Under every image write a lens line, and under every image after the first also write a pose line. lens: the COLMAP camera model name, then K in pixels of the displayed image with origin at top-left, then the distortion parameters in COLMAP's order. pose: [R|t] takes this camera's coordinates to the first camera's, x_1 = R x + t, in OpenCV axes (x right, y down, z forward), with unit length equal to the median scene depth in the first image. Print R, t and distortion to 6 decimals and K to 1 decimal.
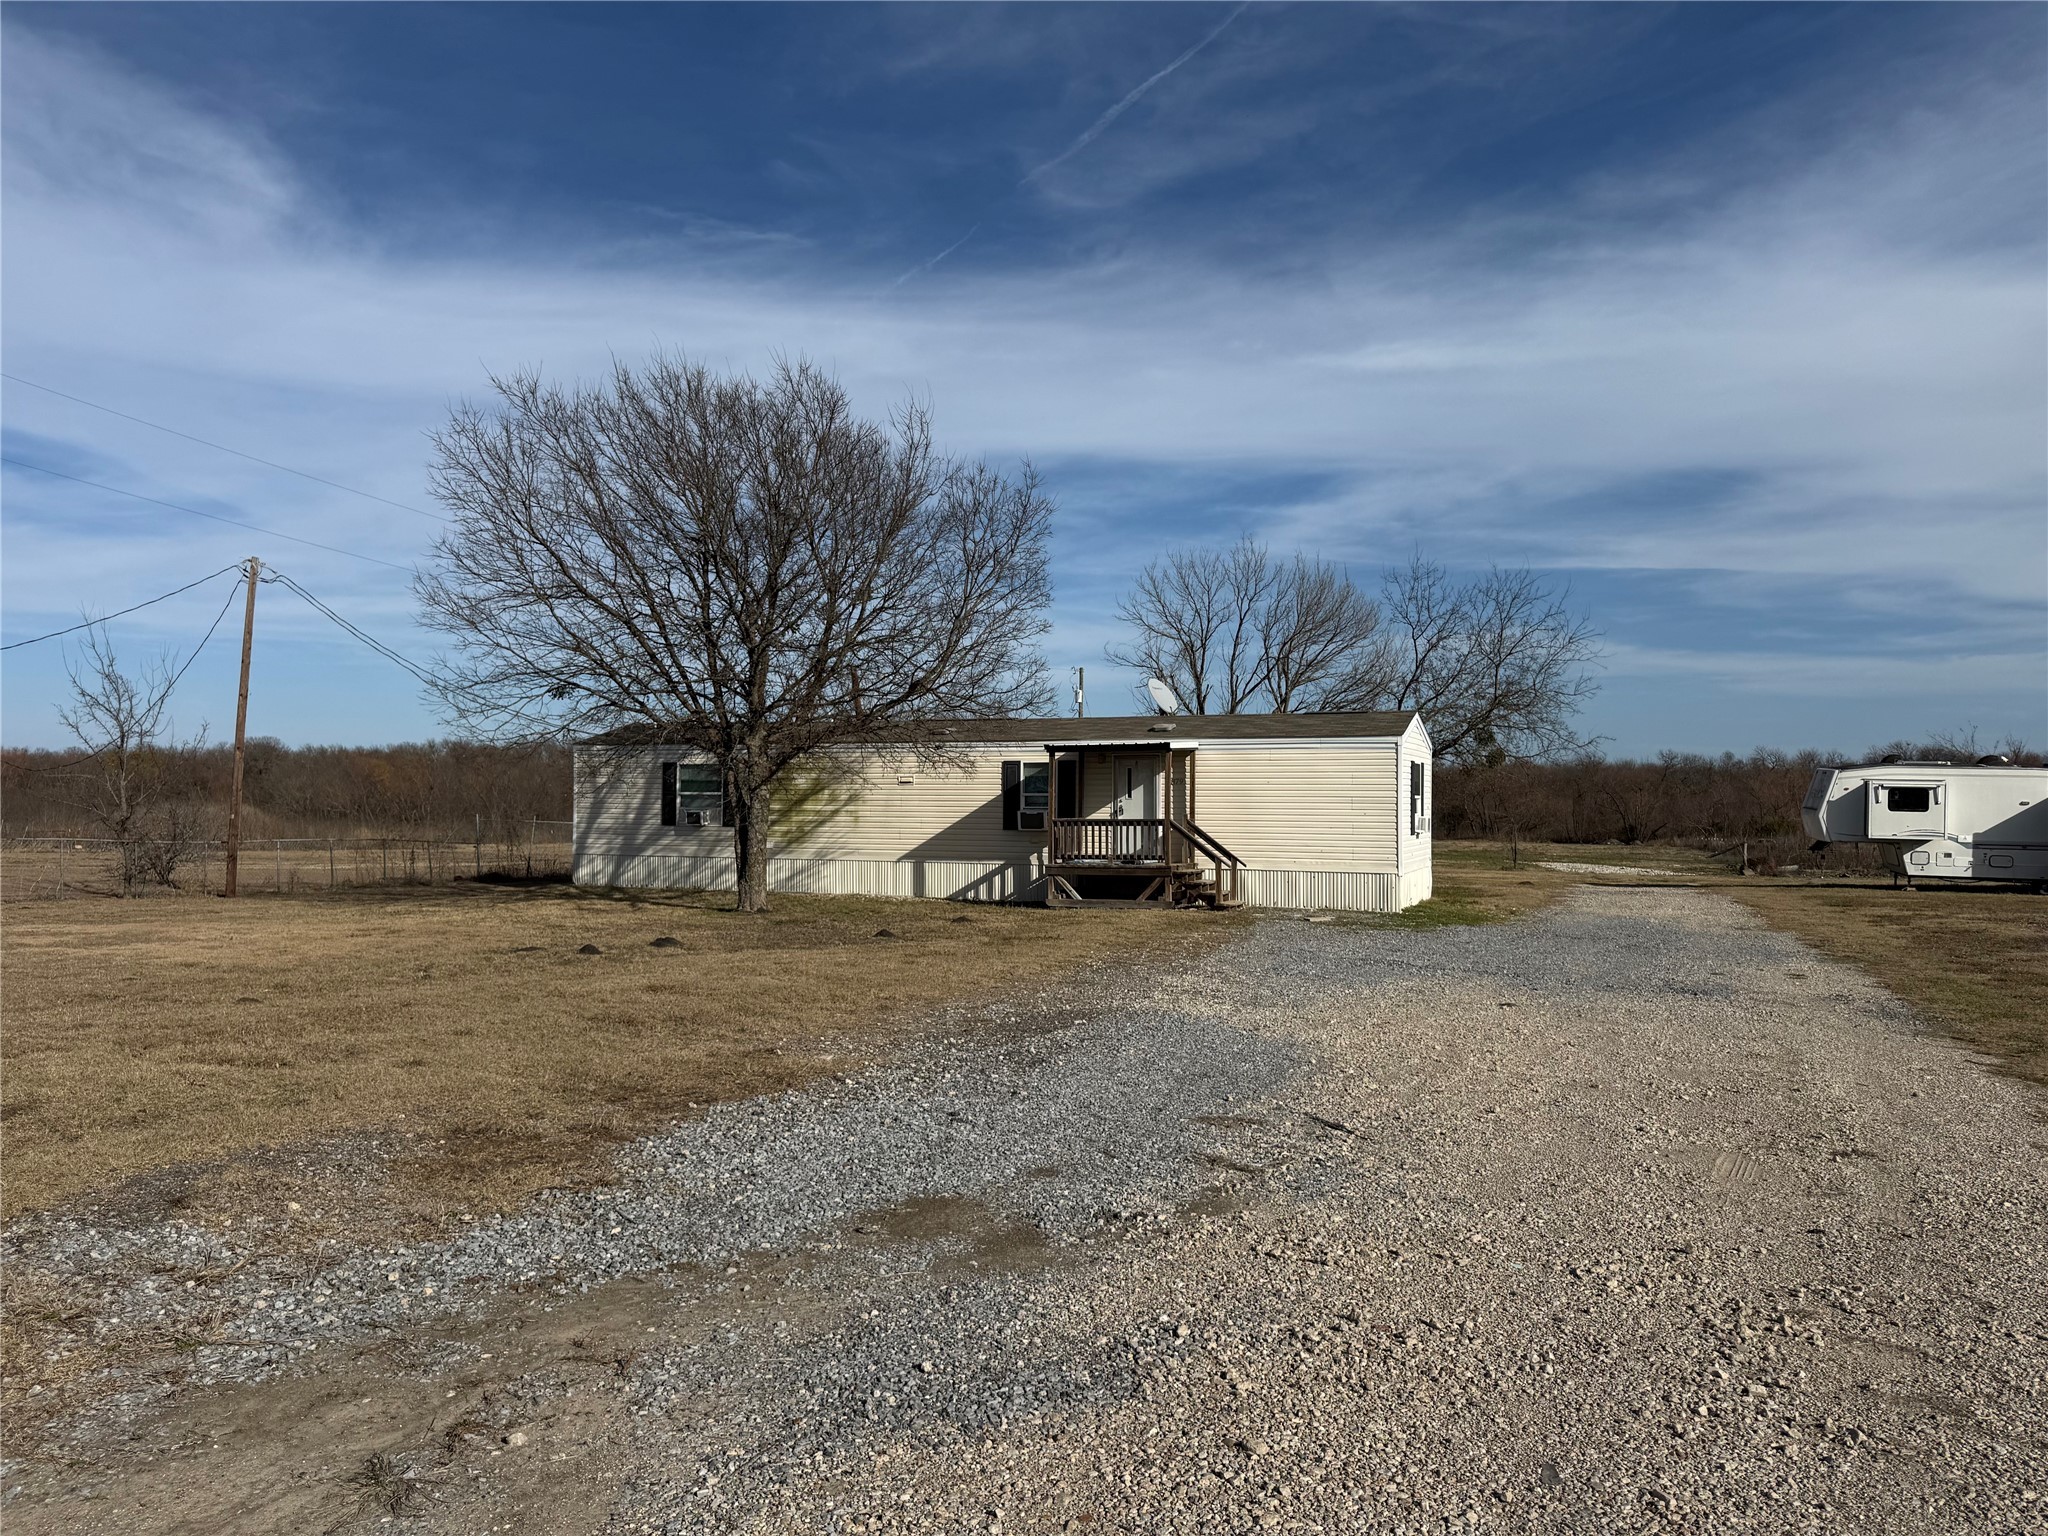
lens RADIAL K [[1486.1, 0, 979.0], [0, 1486.1, 823.1], [0, 0, 1]] dist [0.023468, -0.044926]
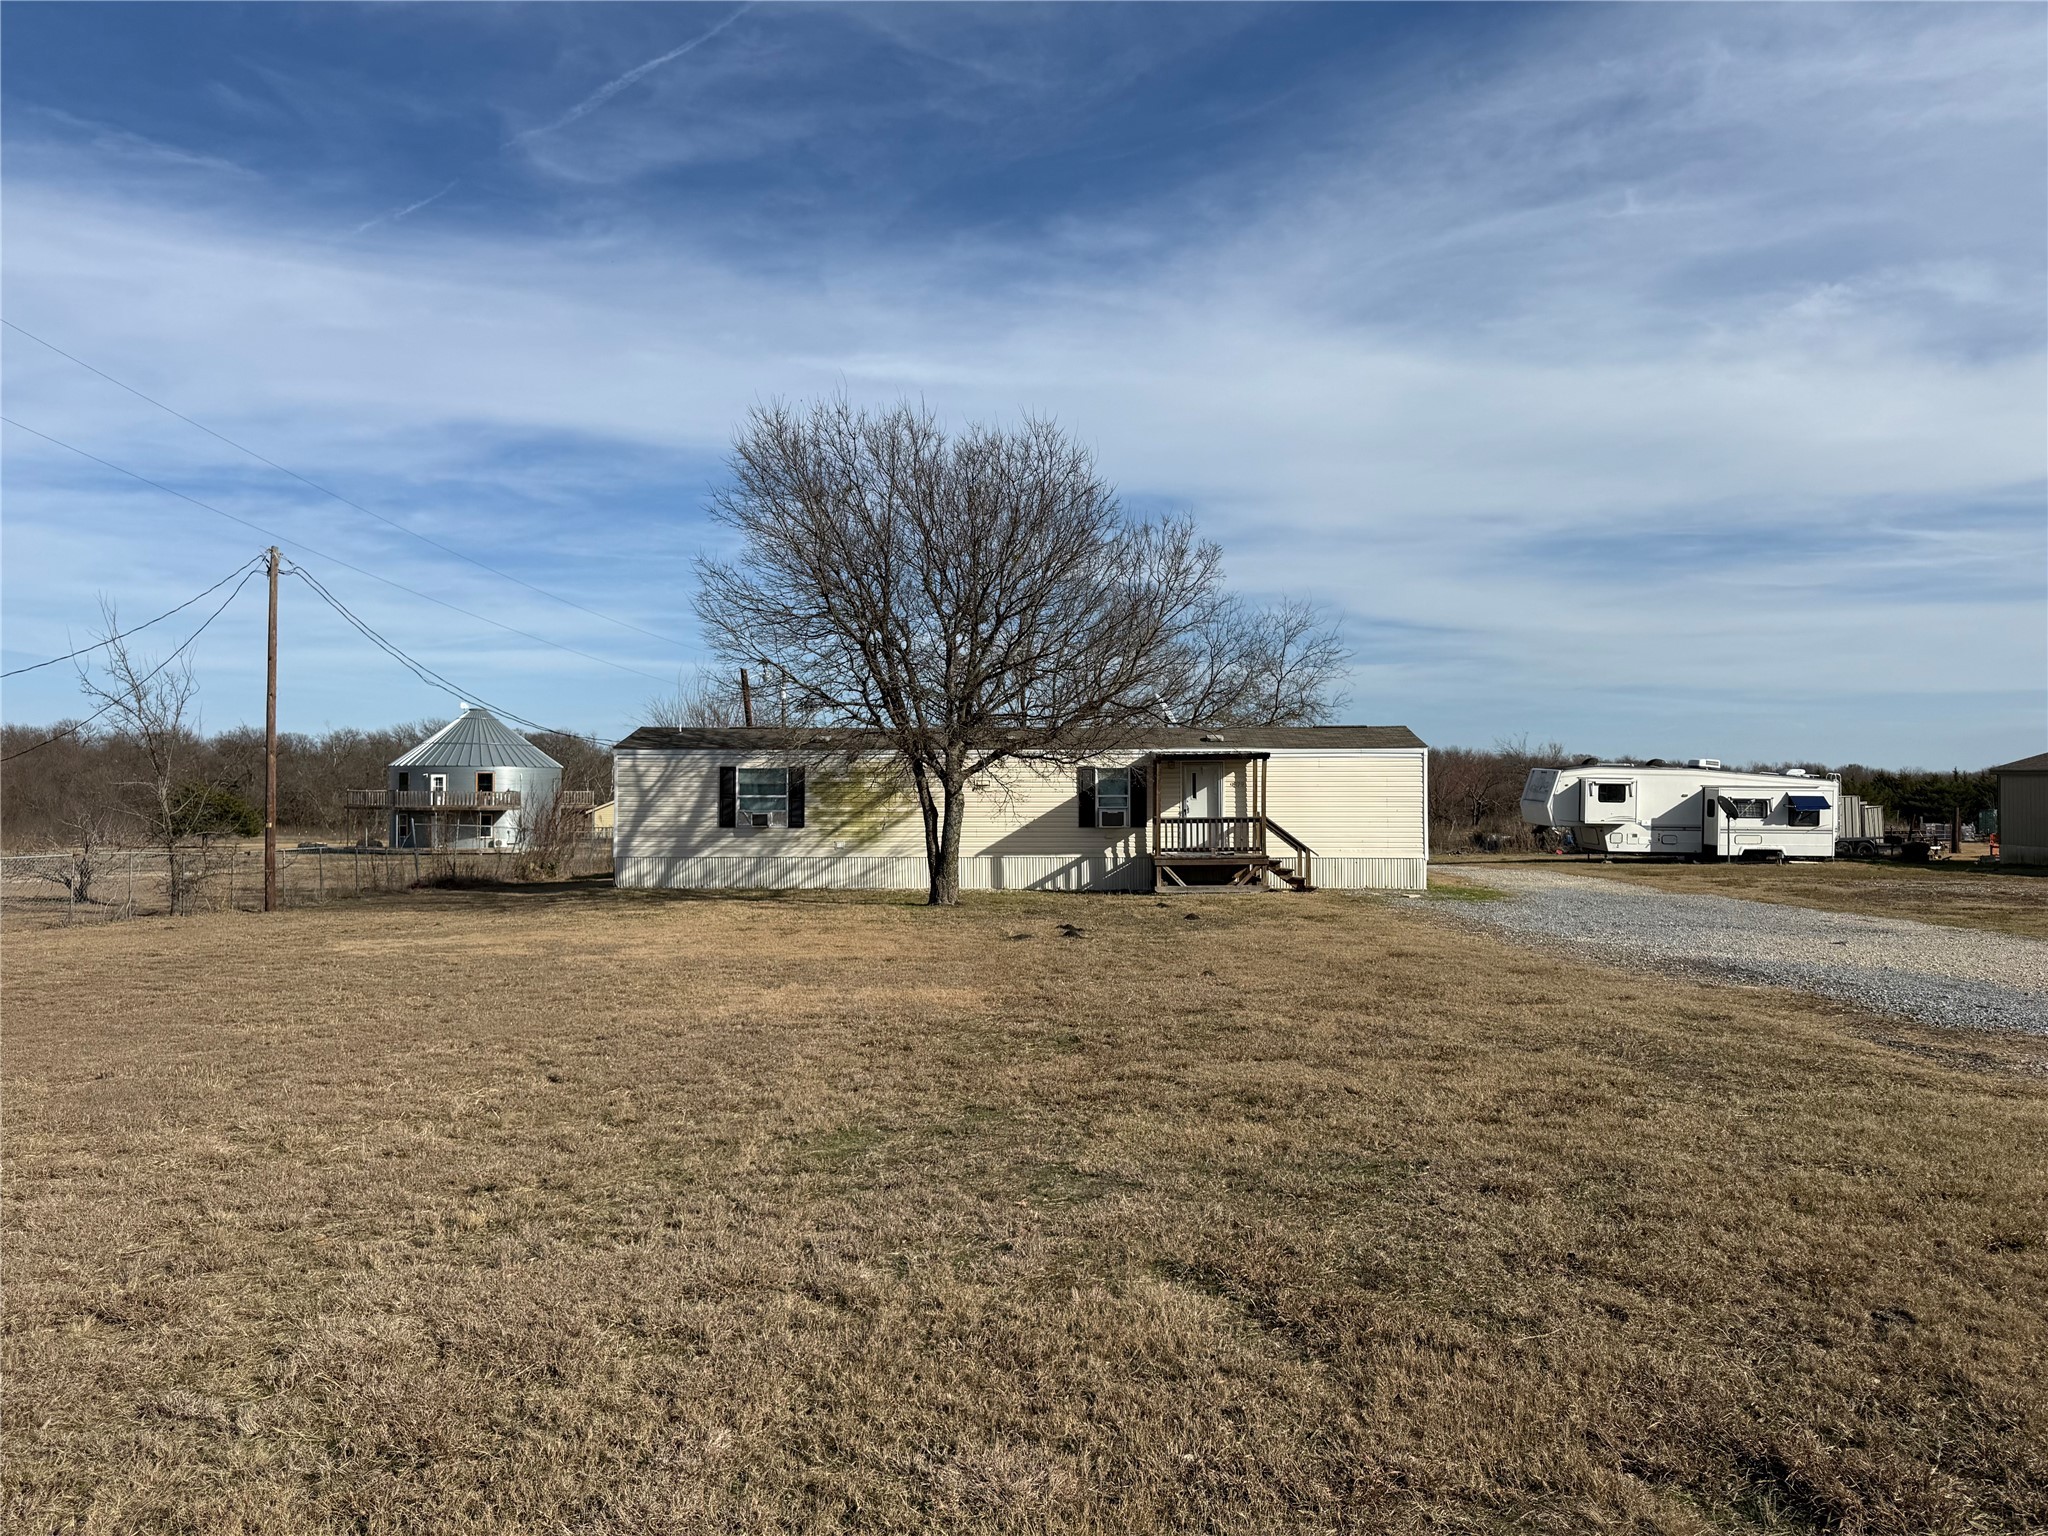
lens RADIAL K [[1486.1, 0, 1018.5], [0, 1486.1, 779.5], [0, 0, 1]] dist [0.023468, -0.044926]
pose [[0.932496, -0.002604, 0.361170, -0.331612], [0.010387, 0.999754, -0.019609, -0.007736], [-0.361030, 0.022037, 0.932294, -0.033799]]
